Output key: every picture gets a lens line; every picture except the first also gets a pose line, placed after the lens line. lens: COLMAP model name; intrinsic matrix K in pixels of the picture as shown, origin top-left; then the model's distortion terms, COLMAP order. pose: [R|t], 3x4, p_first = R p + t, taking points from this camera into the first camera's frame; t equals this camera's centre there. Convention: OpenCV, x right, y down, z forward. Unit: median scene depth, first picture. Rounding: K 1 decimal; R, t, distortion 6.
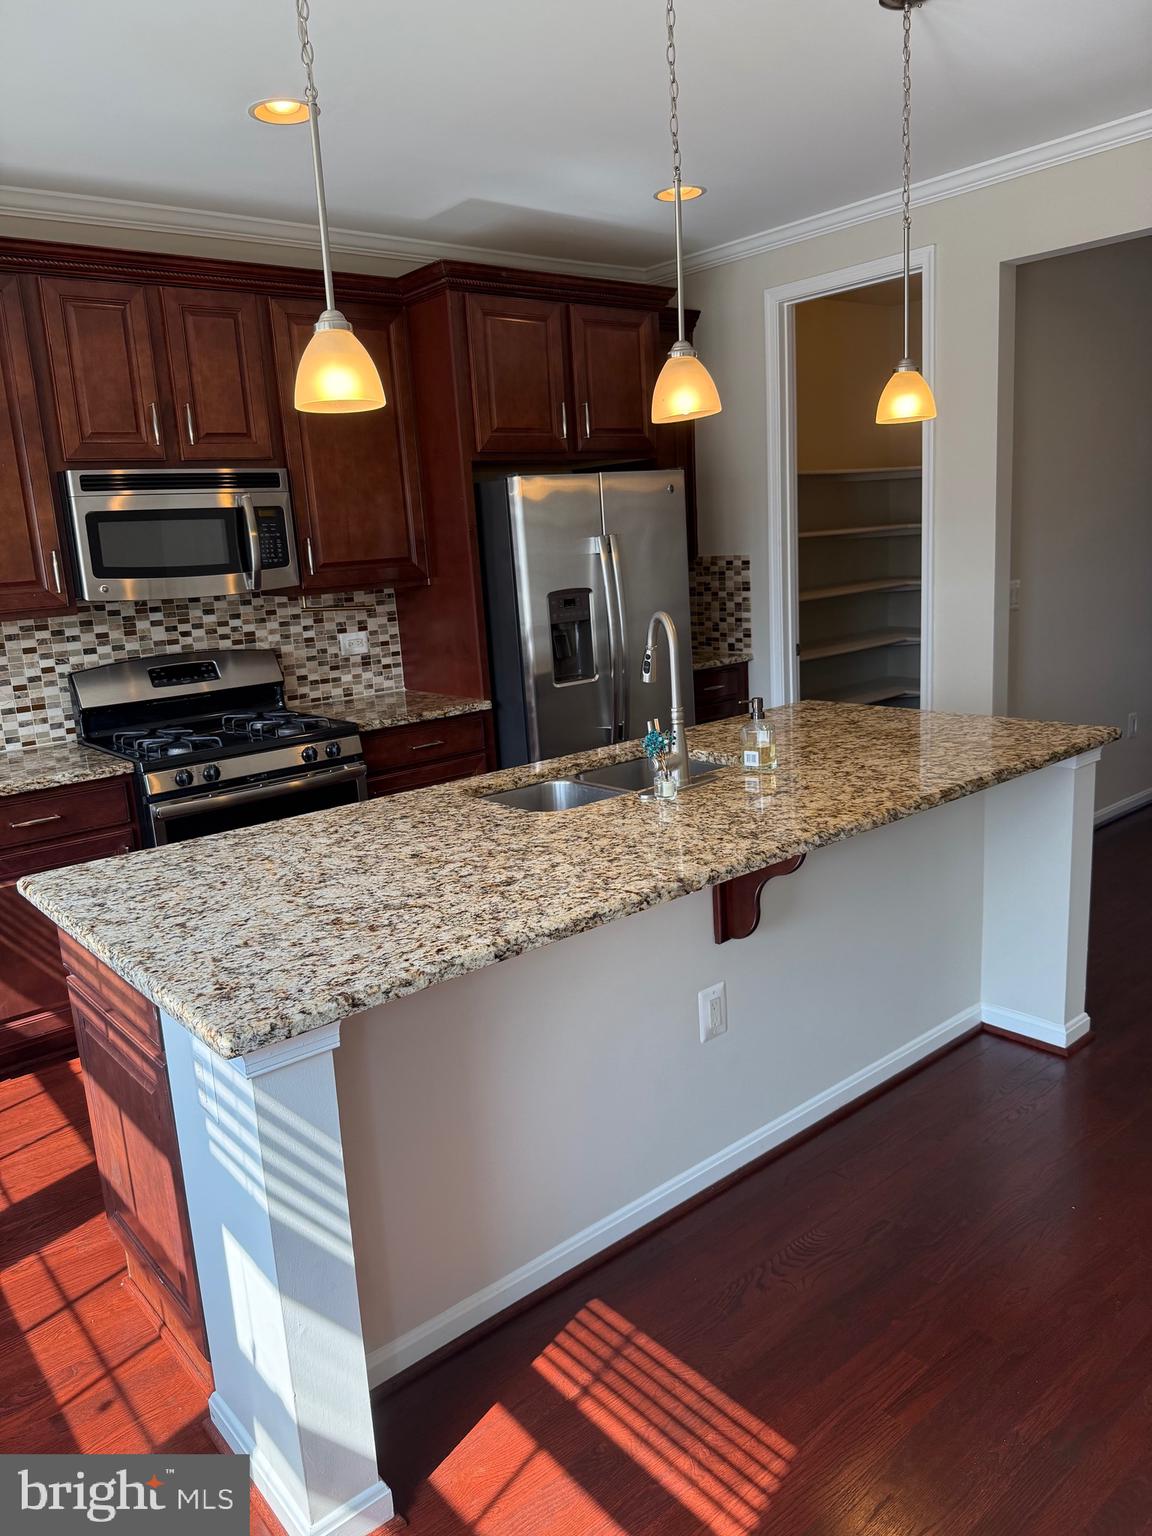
lens RADIAL K [[1085.8, 0, 576.0], [0, 1085.8, 768.0], [0, 0, 1]] dist [0.112646, -0.197693]
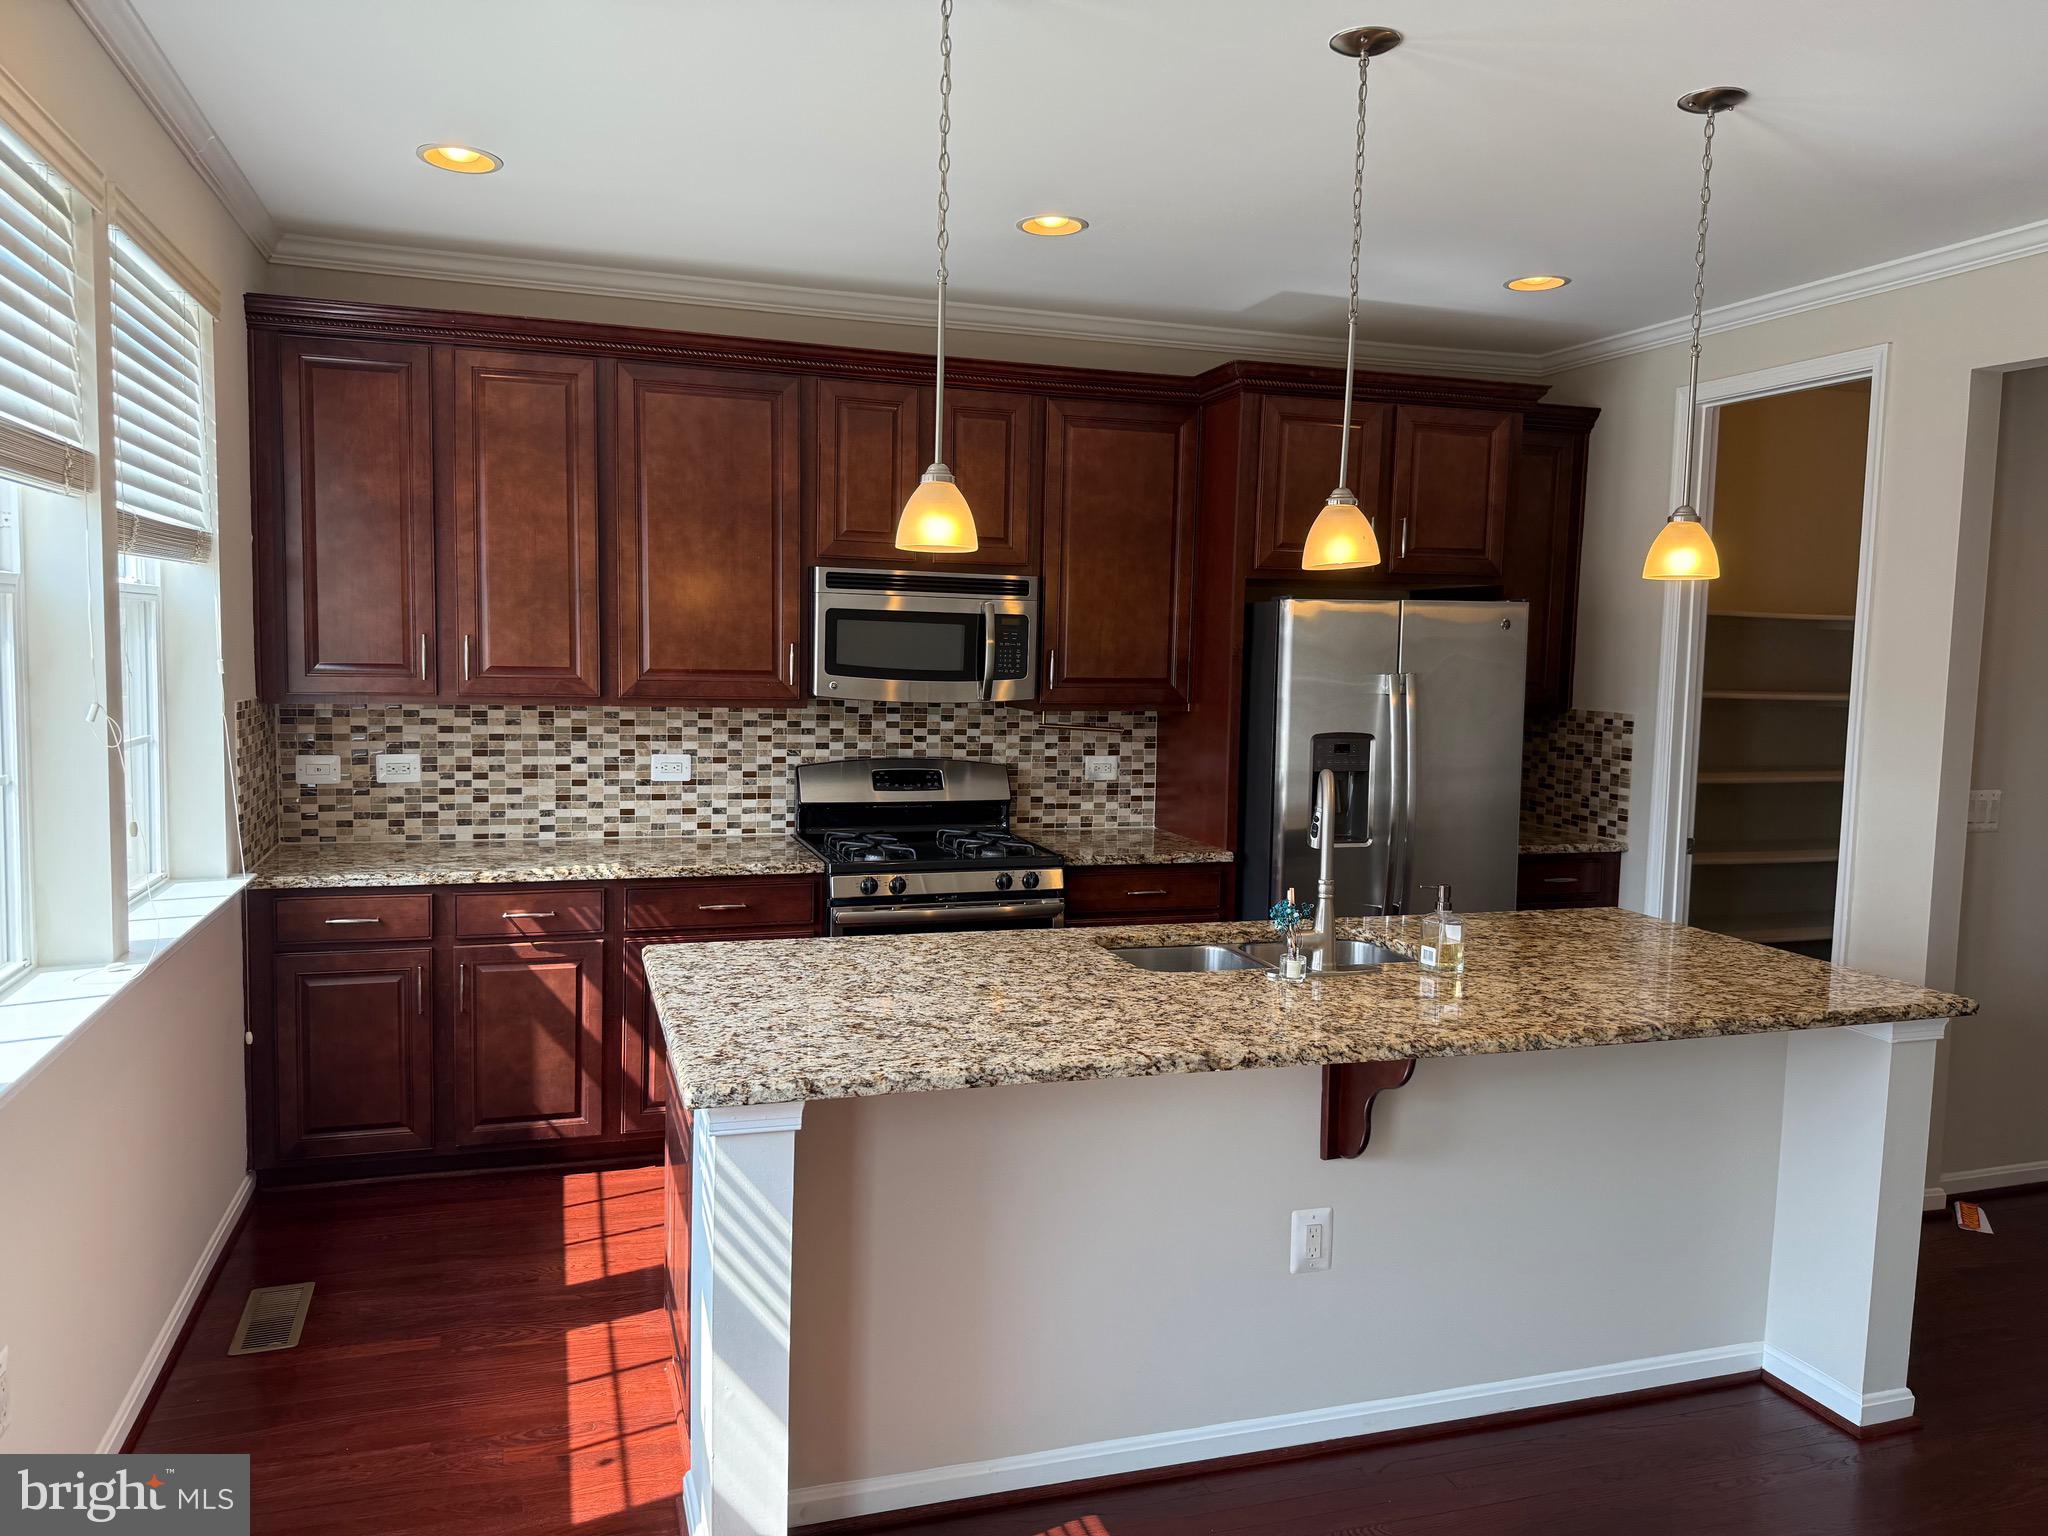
lens RADIAL K [[1447.7, 0, 1019.9], [0, 1447.7, 781.7], [0, 0, 1]] dist [0.112646, -0.197693]
pose [[0.923722, 0.119055, -0.364094, 0.199396], [-0.157698, 0.984386, -0.078203, -0.002149], [0.349098, 0.129654, 0.928073, -0.129519]]
